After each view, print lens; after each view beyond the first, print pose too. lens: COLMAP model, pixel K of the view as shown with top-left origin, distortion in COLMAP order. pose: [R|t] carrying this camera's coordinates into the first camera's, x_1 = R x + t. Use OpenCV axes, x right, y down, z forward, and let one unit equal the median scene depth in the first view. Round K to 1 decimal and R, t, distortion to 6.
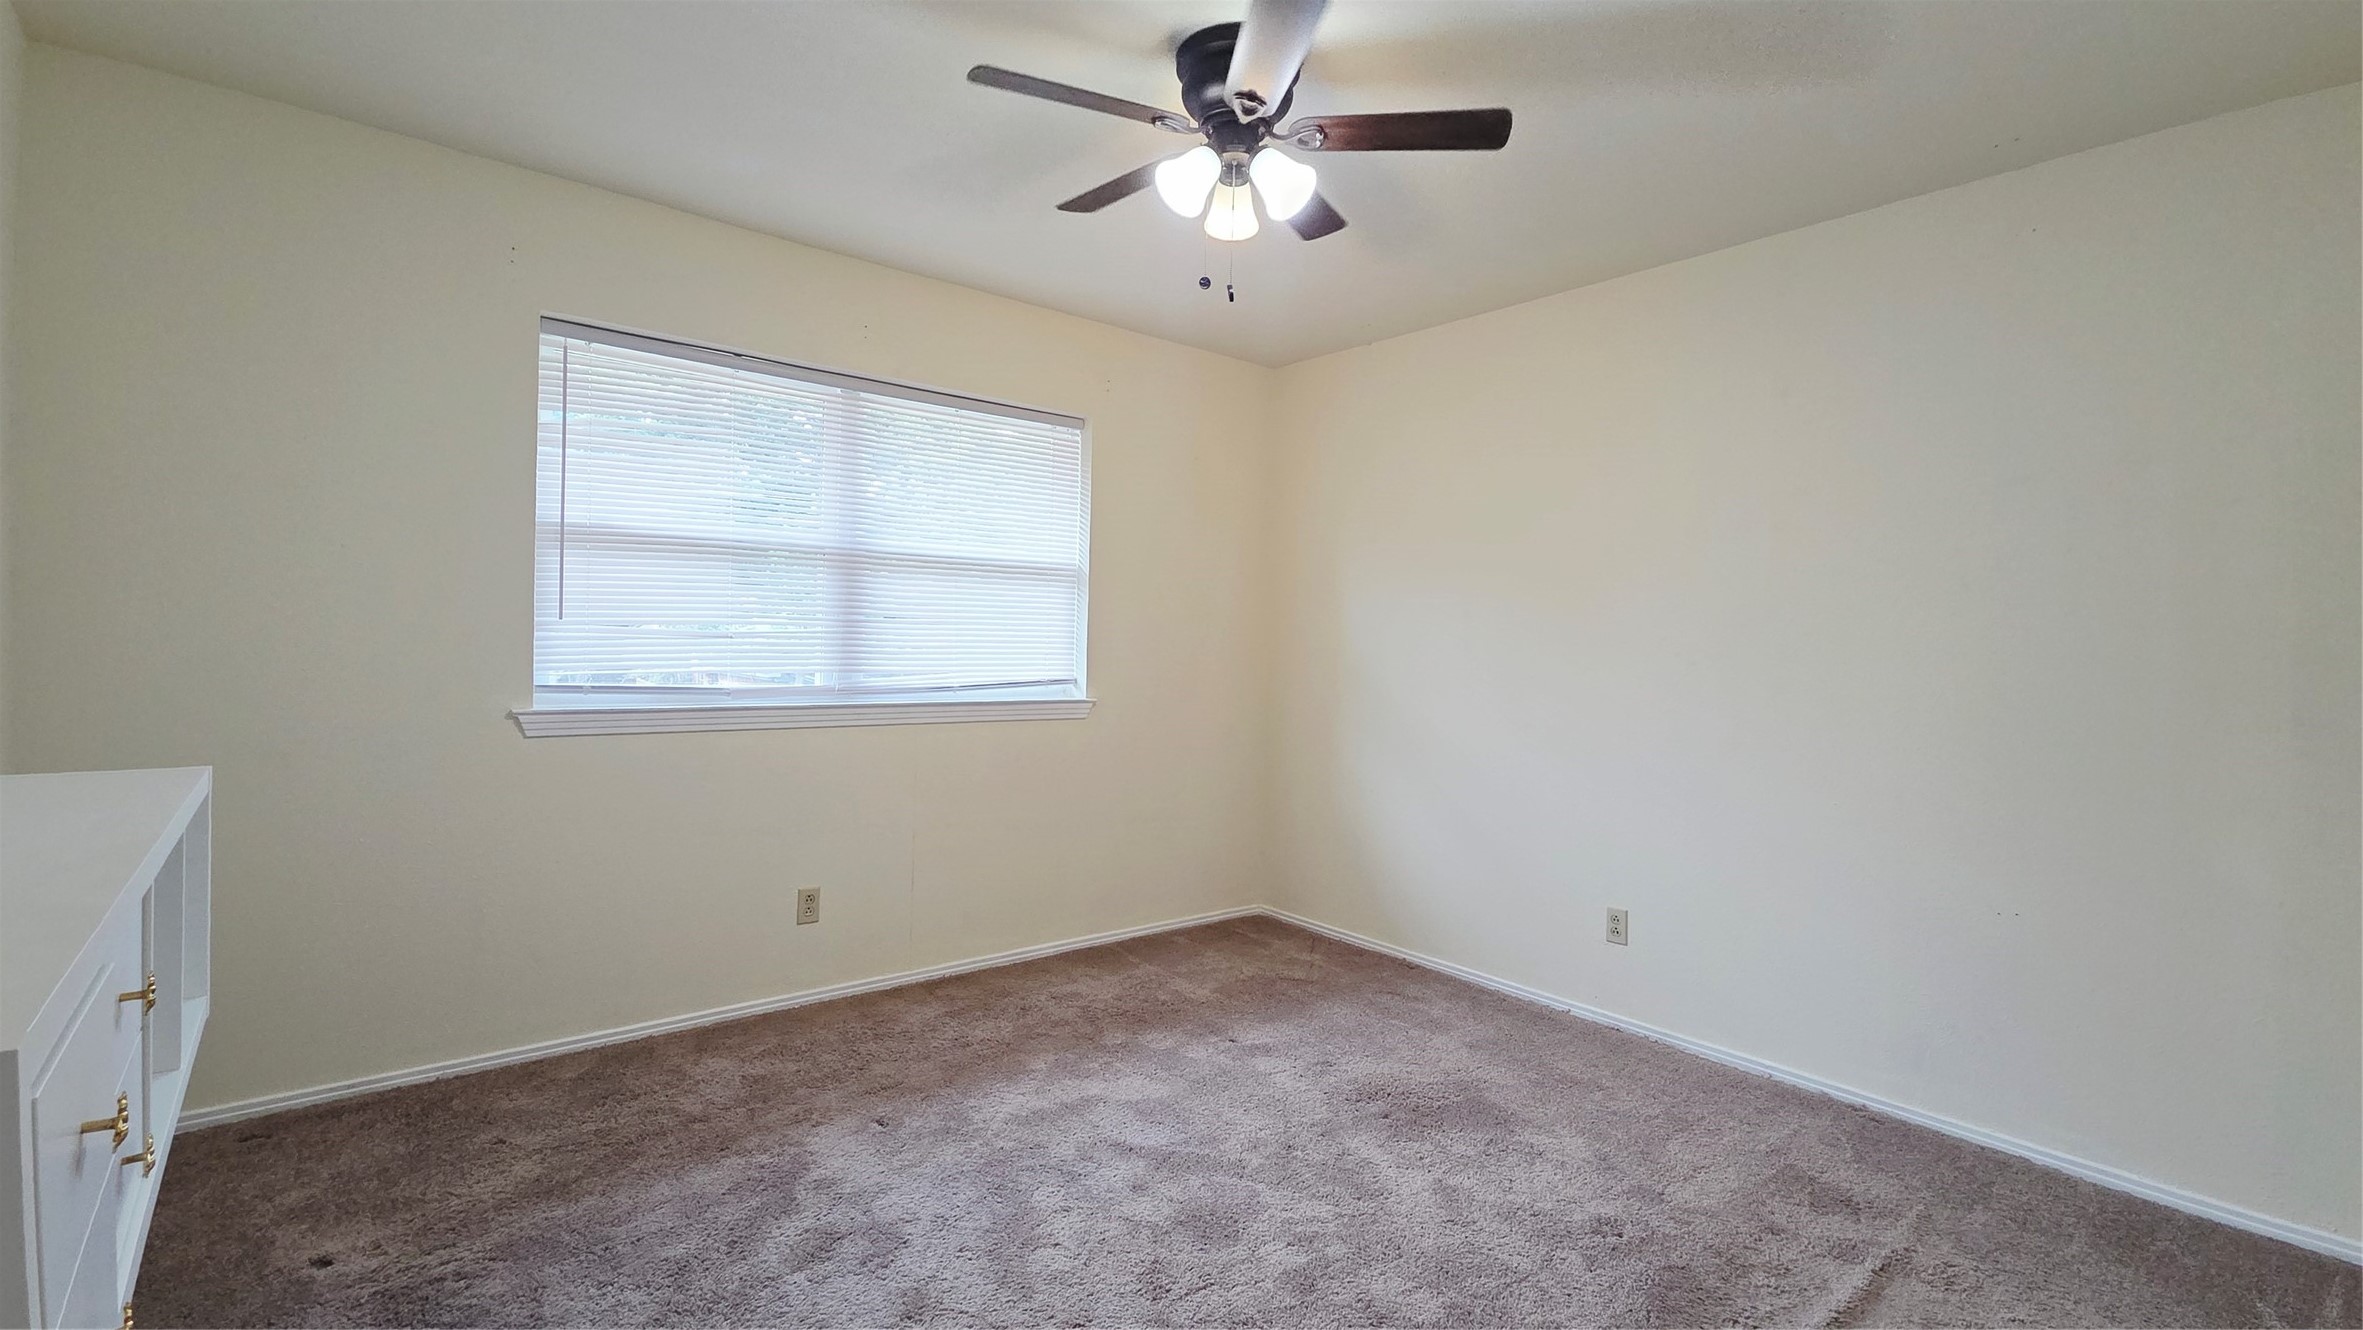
lens RADIAL K [[1029.0, 0, 1198.0], [0, 1029.0, 651.8], [0, 0, 1]] dist [0.010281, -0.003938]
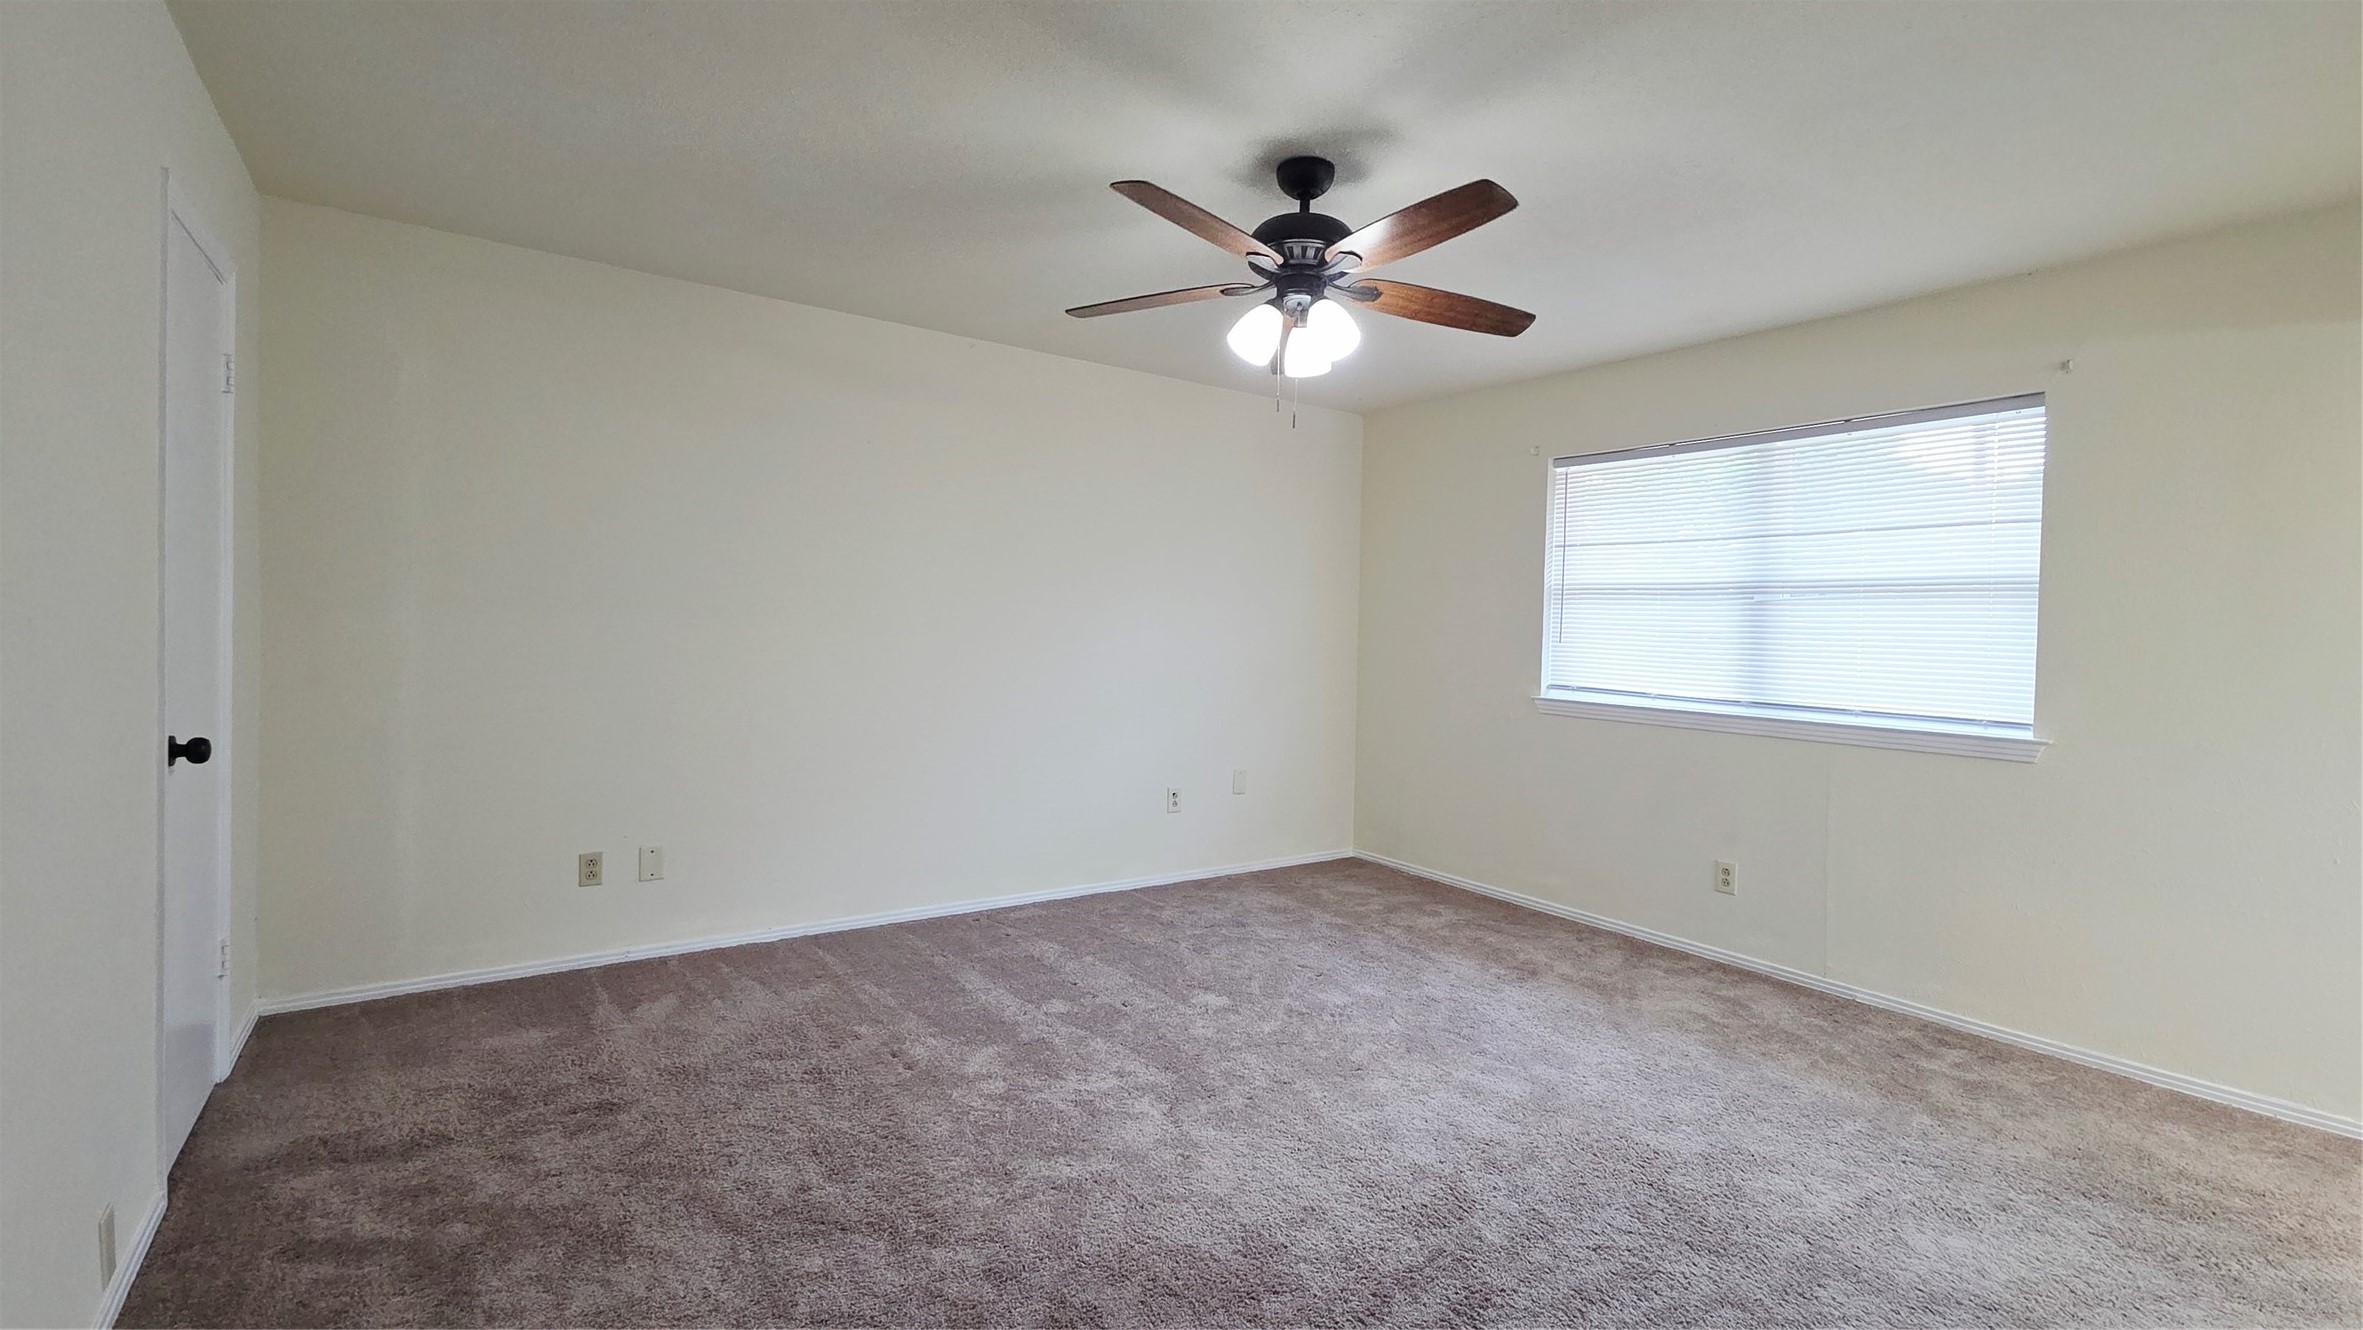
lens RADIAL K [[1029.0, 0, 1198.0], [0, 1029.0, 651.8], [0, 0, 1]] dist [0.010281, -0.003938]
pose [[-0.088877, -0.010650, -0.995986, 0.878042], [-0.042146, 0.999087, -0.006923, 0.013811], [0.995151, 0.041362, -0.089244, 0.486641]]
